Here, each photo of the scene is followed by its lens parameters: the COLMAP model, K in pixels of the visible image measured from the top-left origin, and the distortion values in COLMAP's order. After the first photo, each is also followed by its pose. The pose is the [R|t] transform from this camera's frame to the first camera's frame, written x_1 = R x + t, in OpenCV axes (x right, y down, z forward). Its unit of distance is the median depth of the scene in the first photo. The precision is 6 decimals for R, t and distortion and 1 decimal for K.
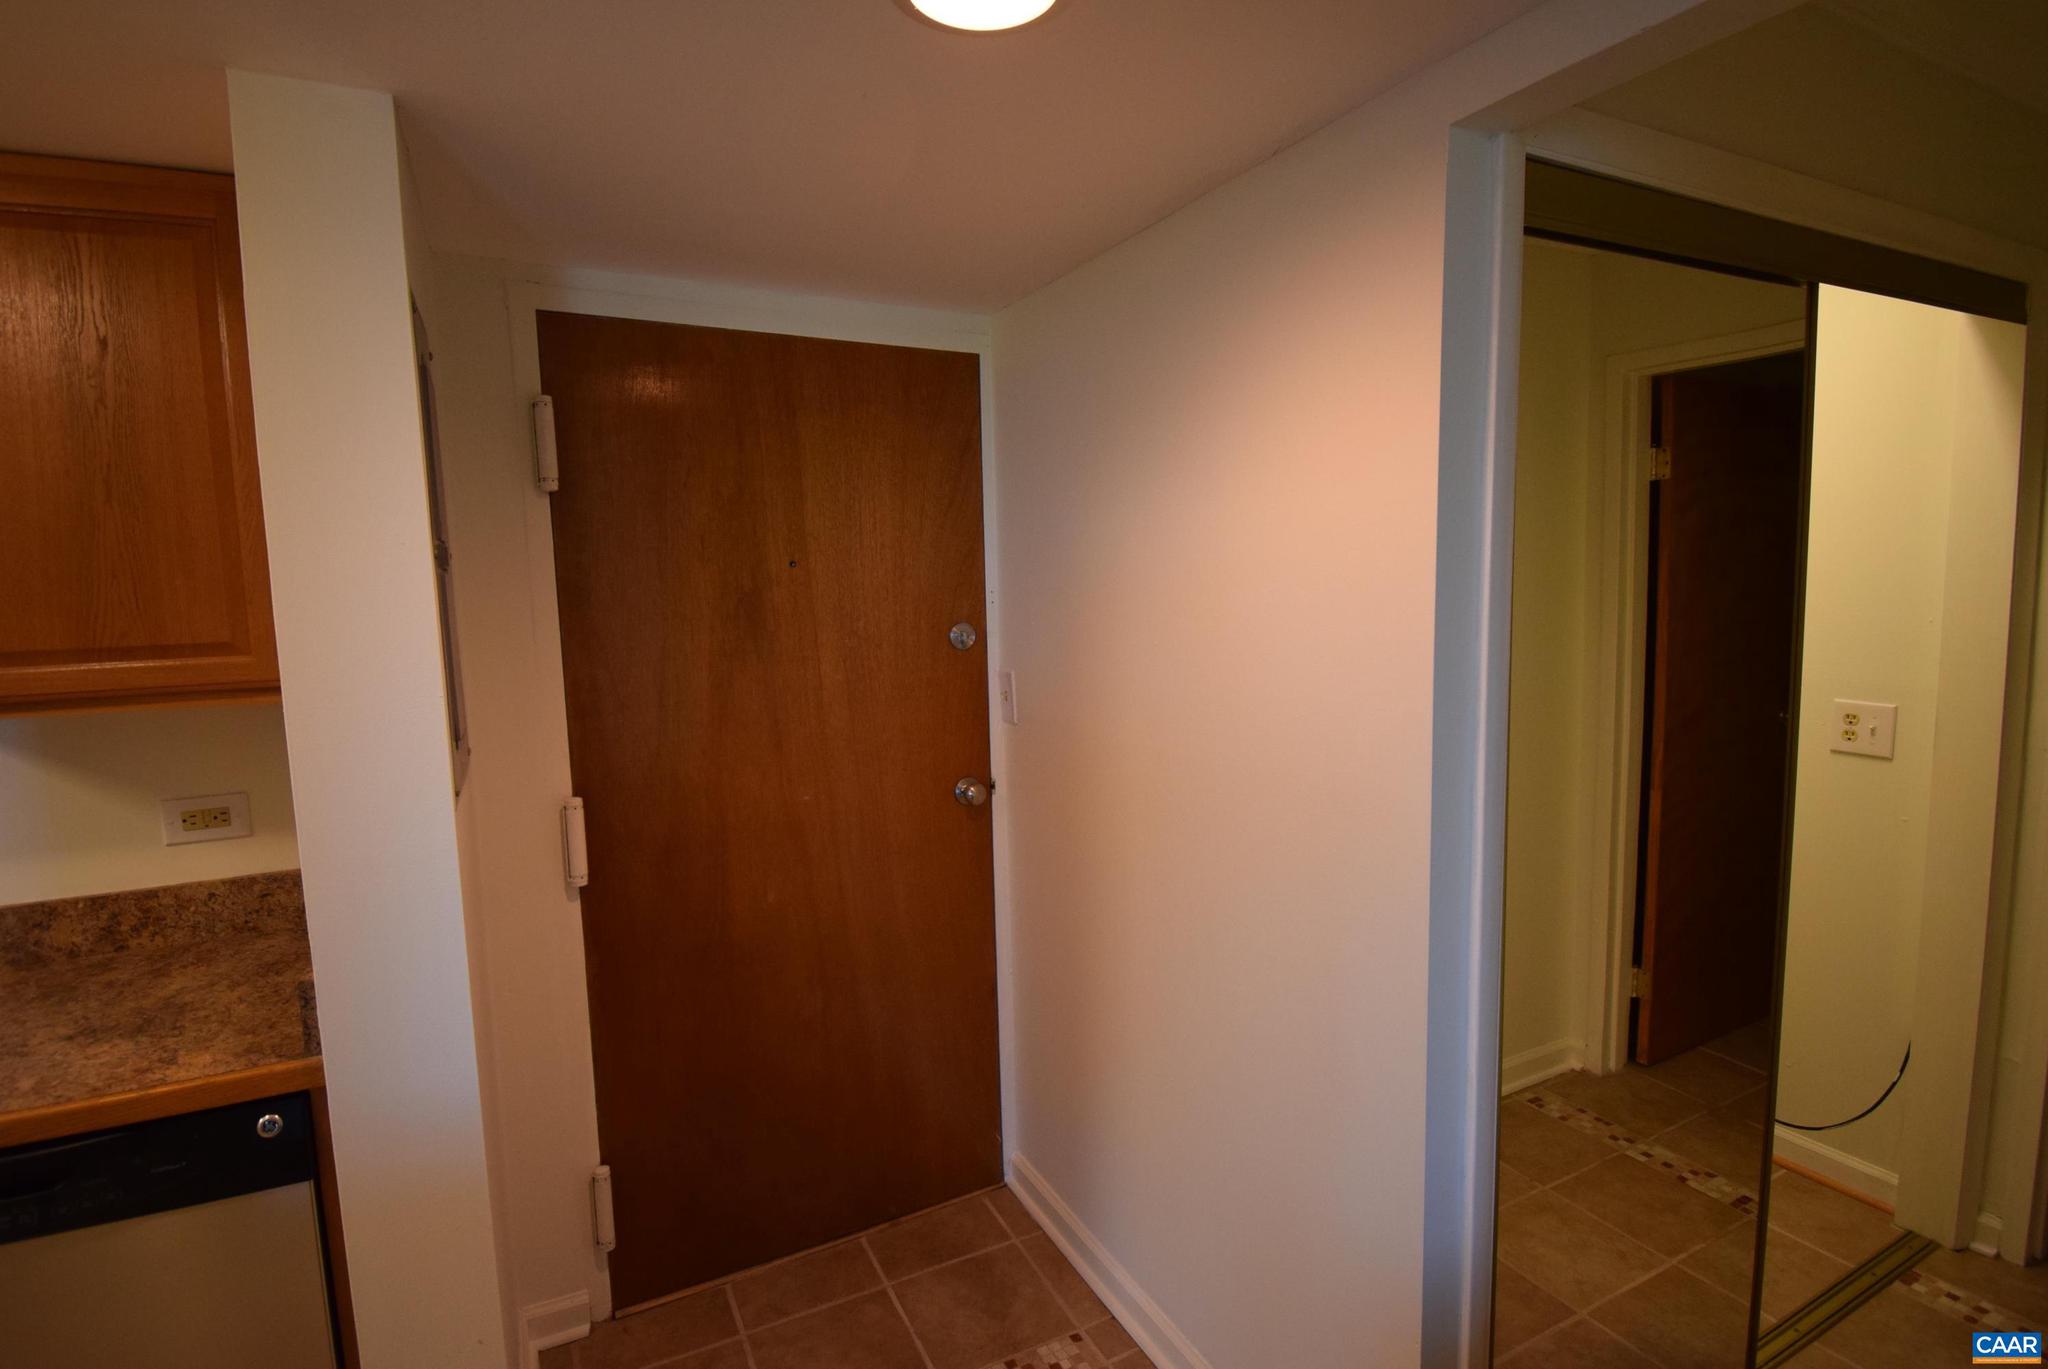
lens RADIAL K [[1005.8, 0, 1037.9], [0, 1005.8, 681.8], [0, 0, 1]] dist [0.023432, -0.027713]
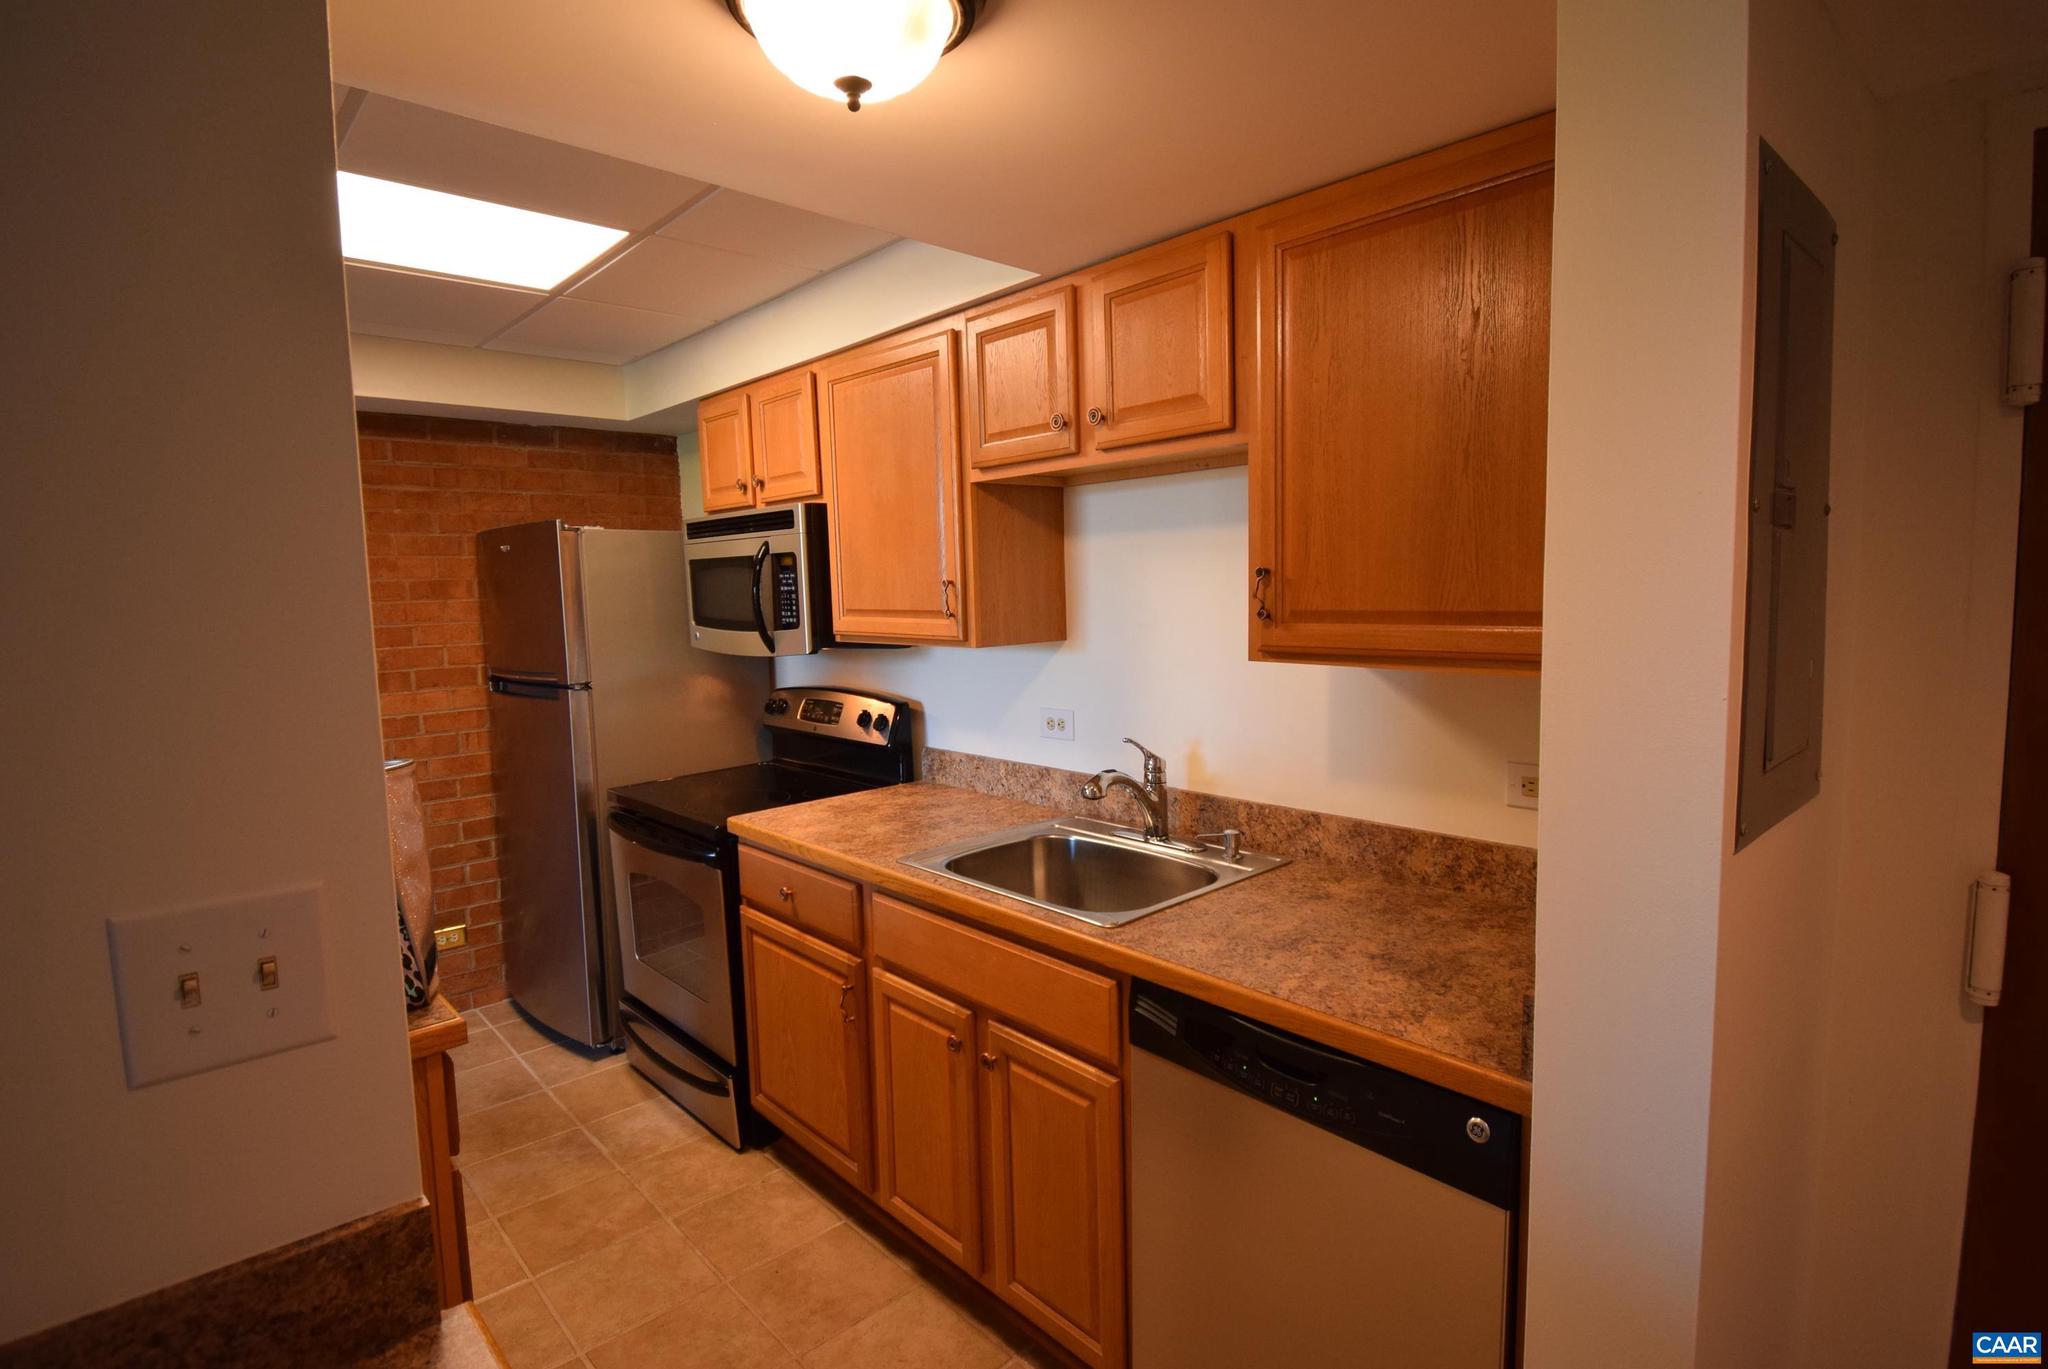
lens RADIAL K [[1005.8, 0, 1037.9], [0, 1005.8, 681.8], [0, 0, 1]] dist [0.023432, -0.027713]
pose [[0.263354, 0.113186, -0.958036, -0.016814], [-0.086002, 0.991894, 0.093545, -0.023291], [0.960858, 0.057758, 0.270953, 0.308314]]
